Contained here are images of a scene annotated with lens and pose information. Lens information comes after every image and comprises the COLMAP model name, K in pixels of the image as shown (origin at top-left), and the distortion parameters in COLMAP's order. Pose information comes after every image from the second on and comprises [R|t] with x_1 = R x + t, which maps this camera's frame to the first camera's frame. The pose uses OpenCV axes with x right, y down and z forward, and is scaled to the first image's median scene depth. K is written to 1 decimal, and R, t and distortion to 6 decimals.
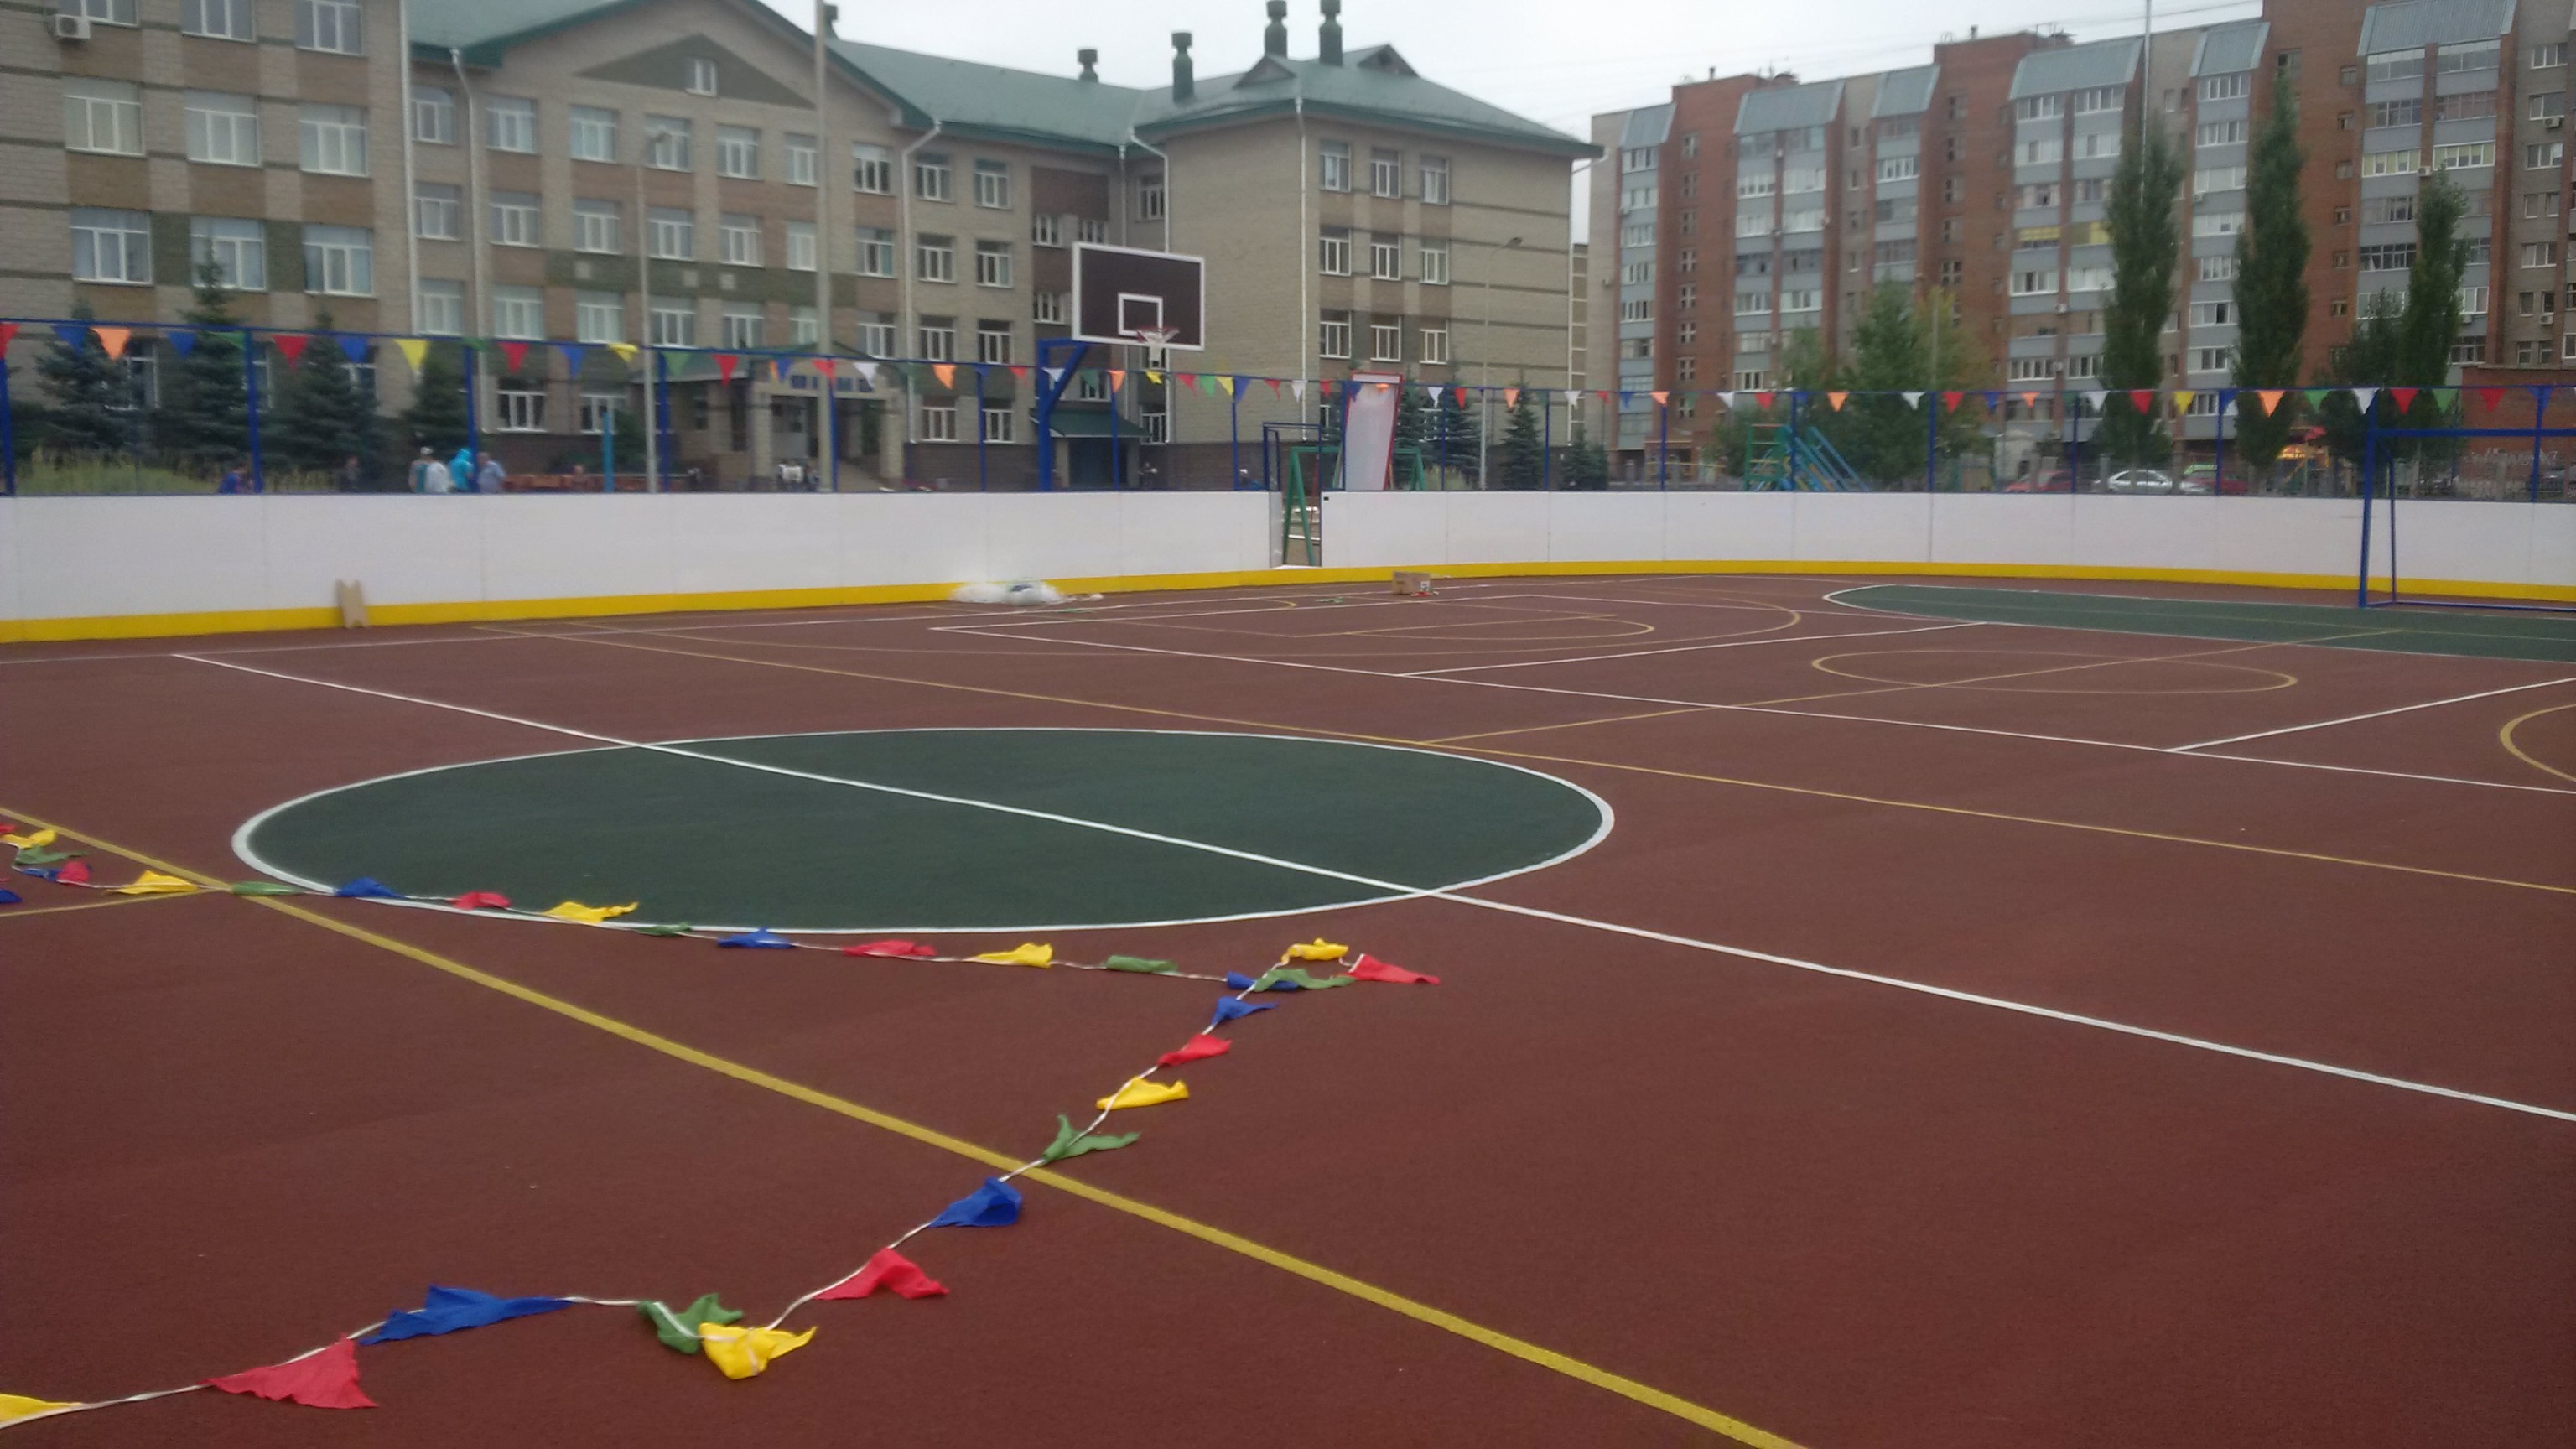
lens RADIAL K [[2276.6, 0, 1288.0], [0, 2276.6, 724.5], [0, 0, 1]] dist [0.098514, -0.179129]
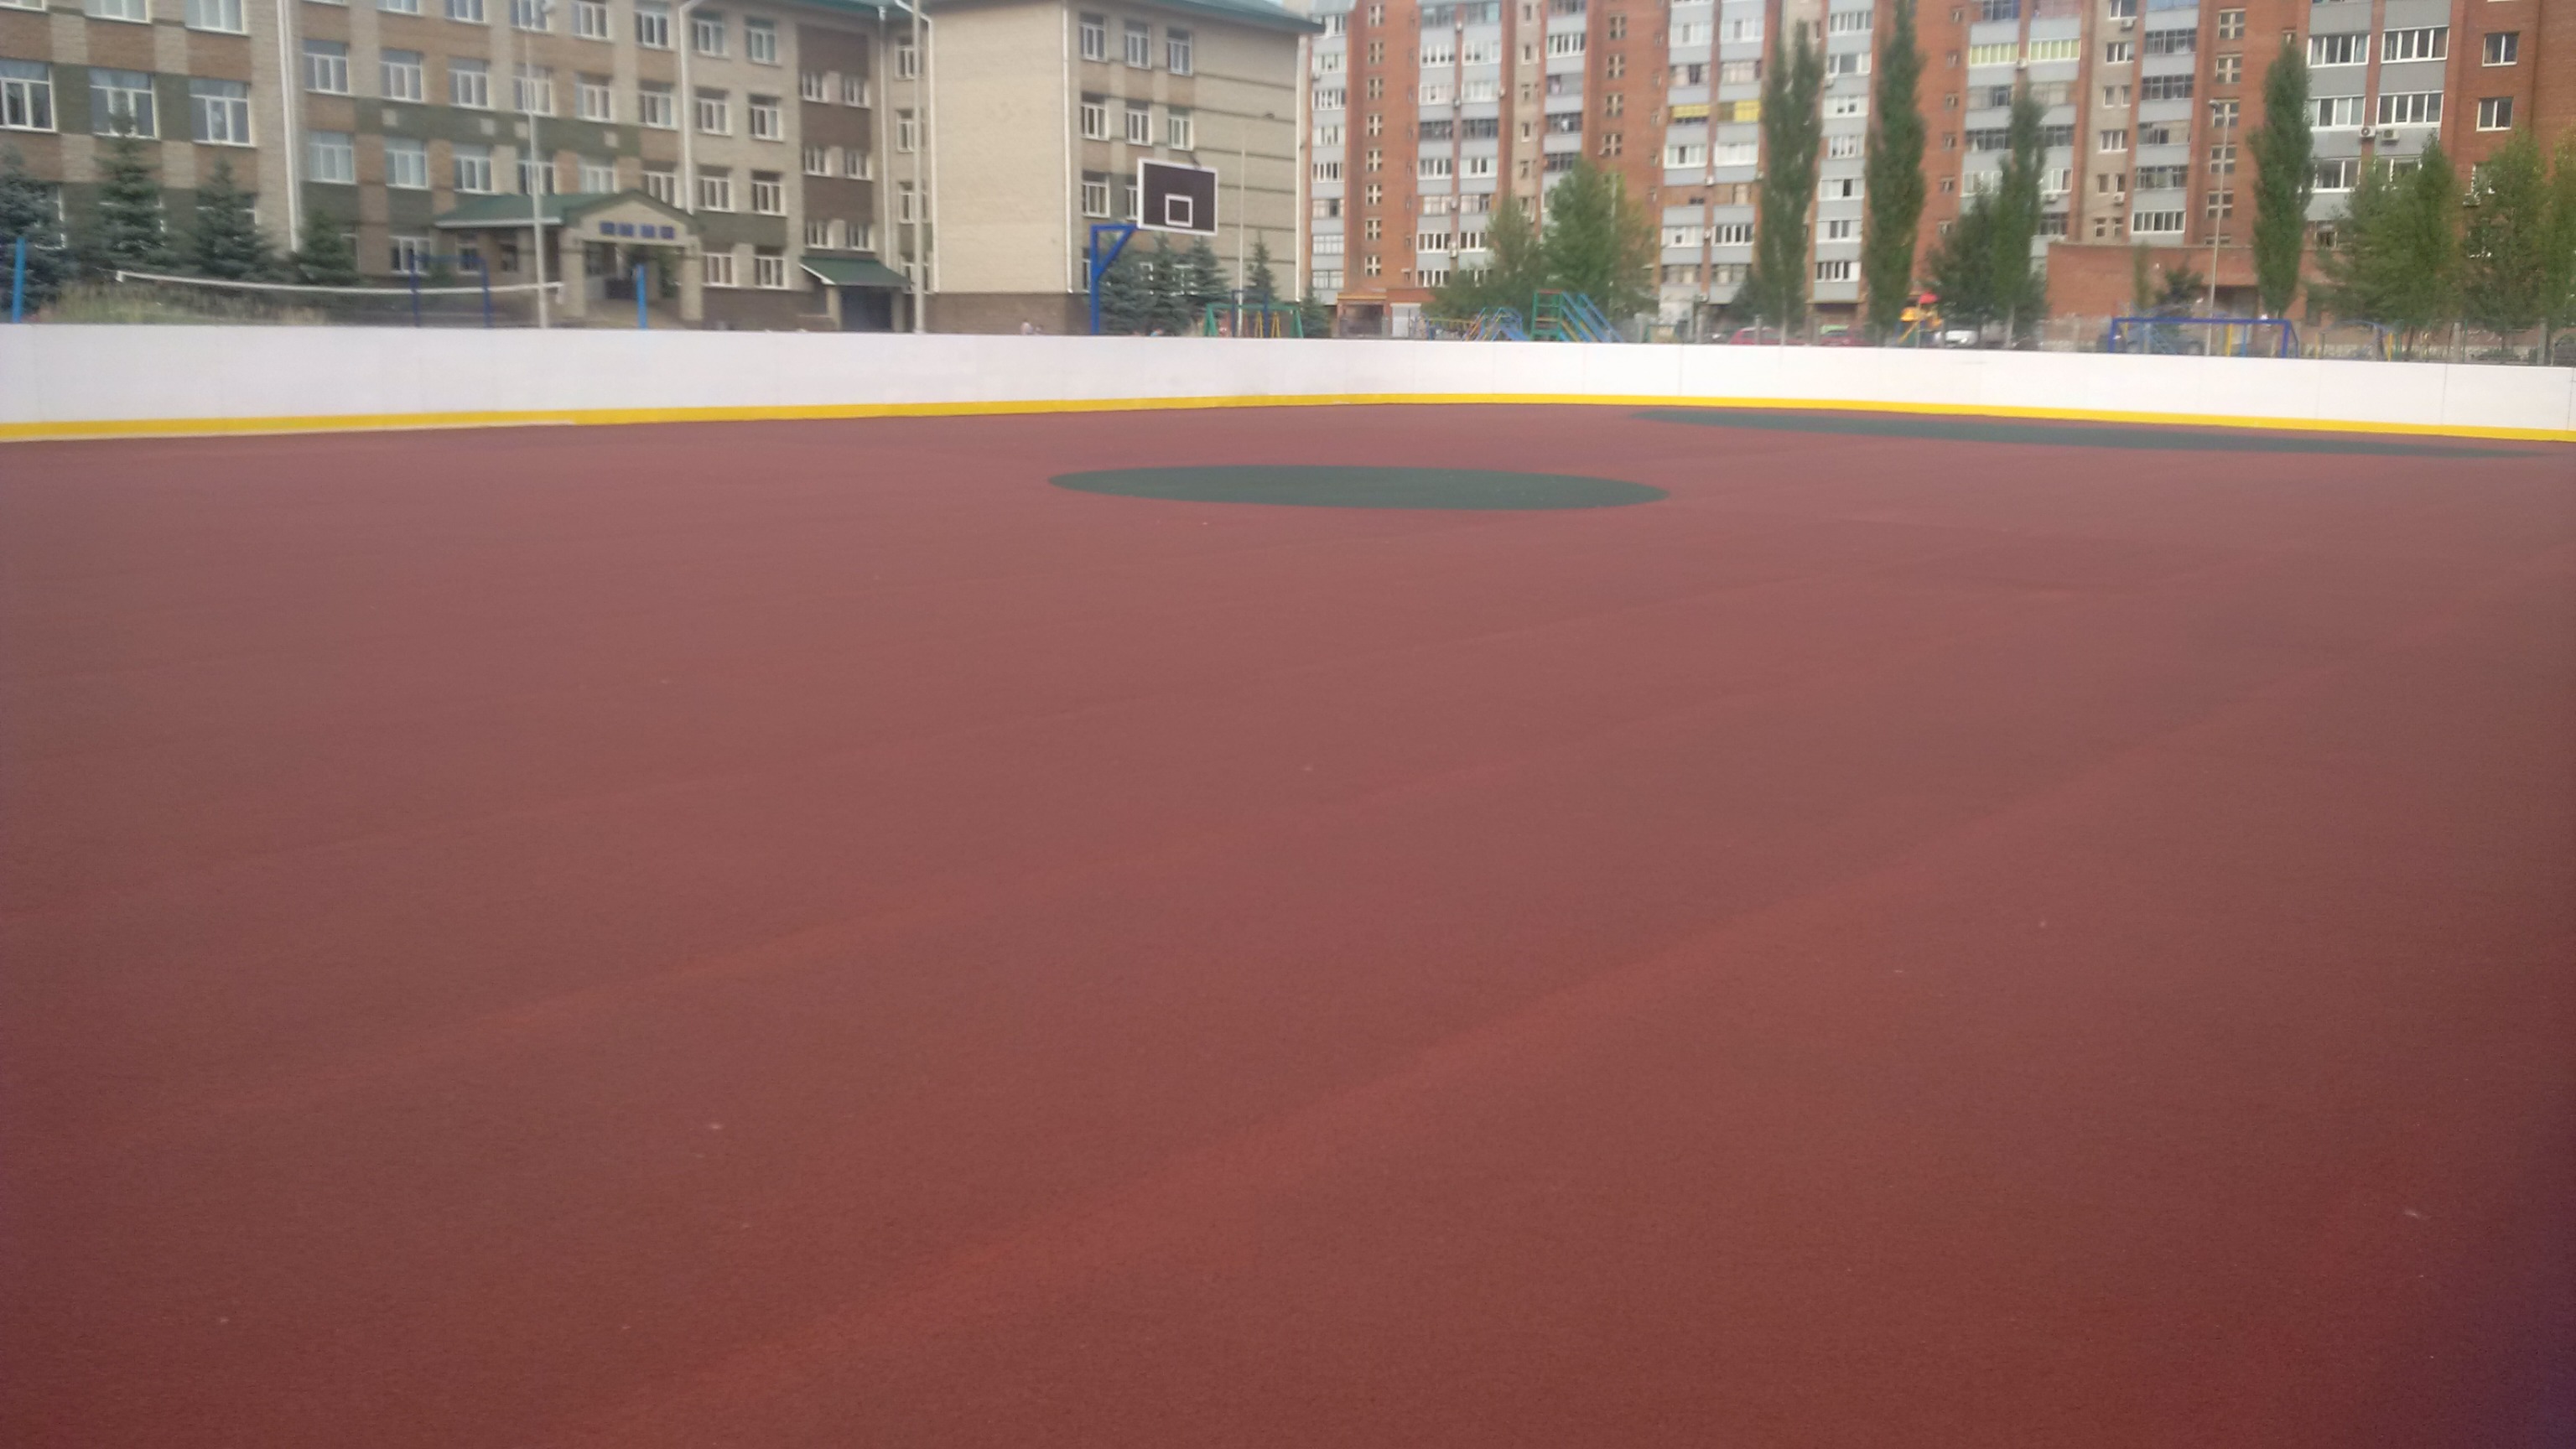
lens RADIAL K [[2207.9, 0, 1383.0], [0, 2207.9, 721.4], [0, 0, 1]] dist [0.084092, -0.121559]
pose [[0.983379, -0.020301, 0.180427, -0.038909], [0.008104, 0.997647, 0.068086, 0.009496], [-0.181384, -0.065492, 0.981229, -0.082207]]
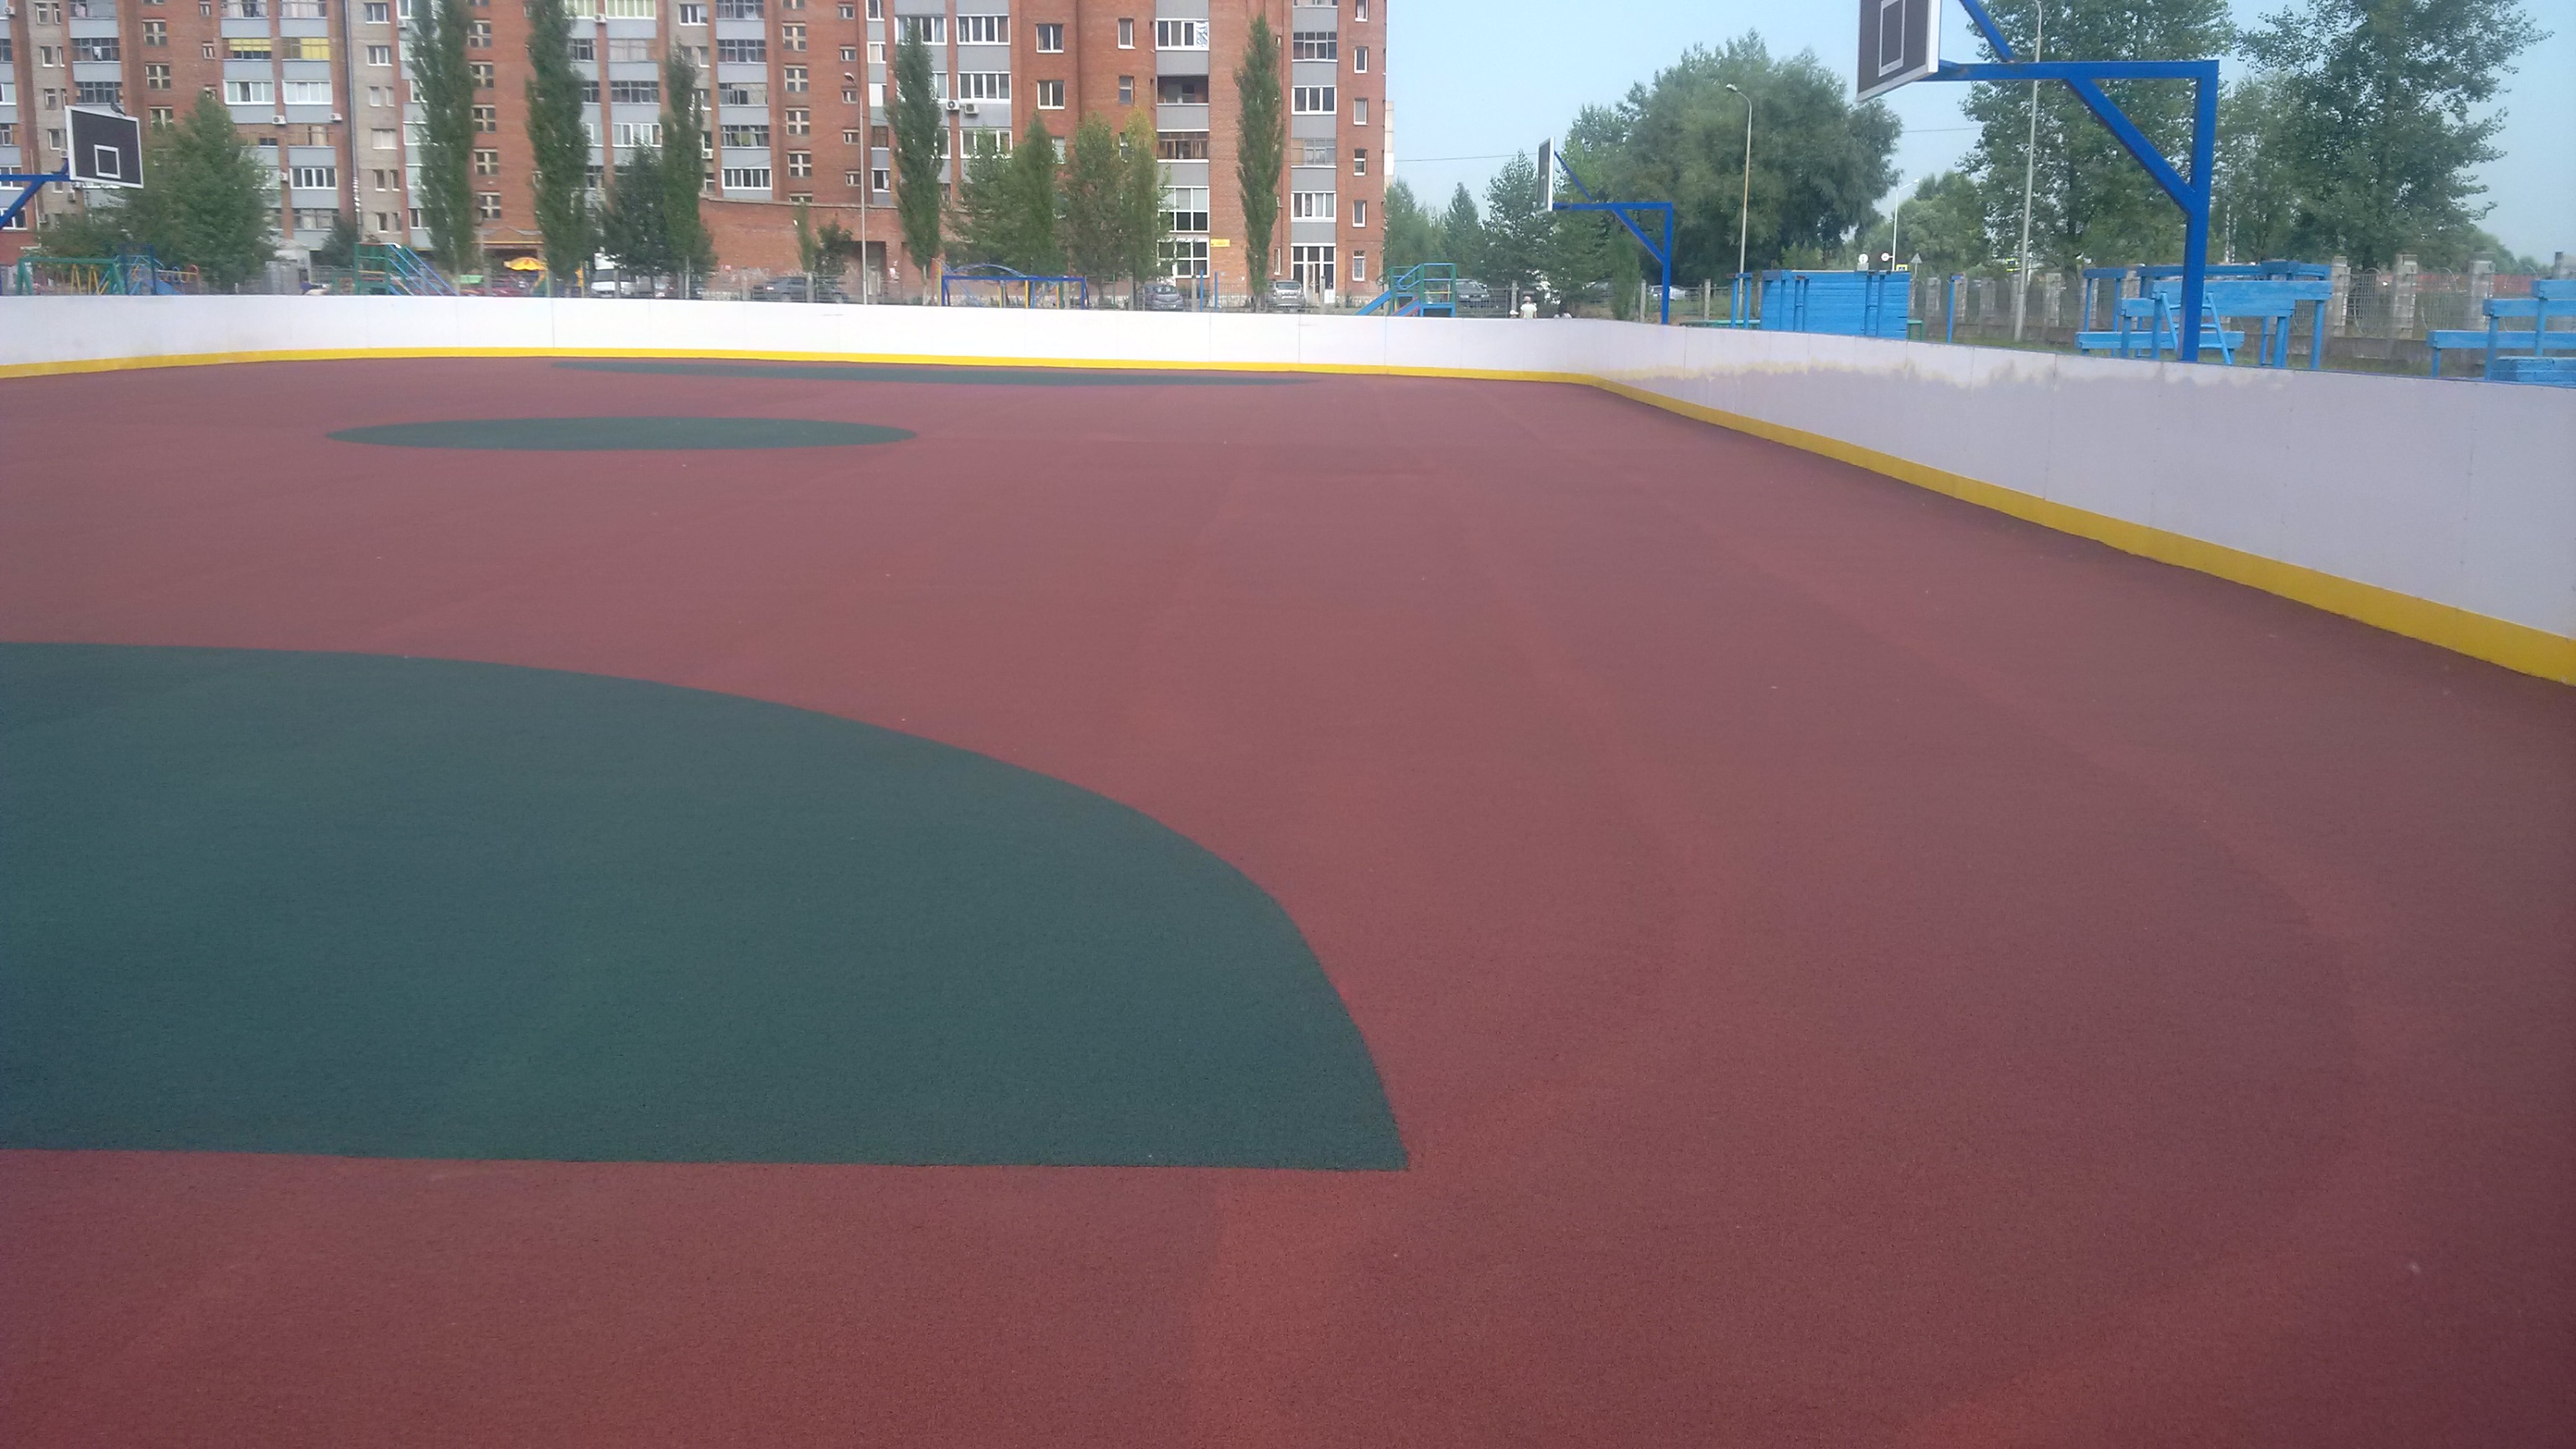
lens RADIAL K [[2176.3, 0, 1288.0], [0, 2176.3, 724.5], [0, 0, 1]] dist [0.001041, -0.002791]
pose [[0.723149, -0.129648, 0.678415, -0.100955], [0.066979, 0.990759, 0.117943, 0.009707], [-0.687437, -0.039850, 0.725150, -0.090297]]
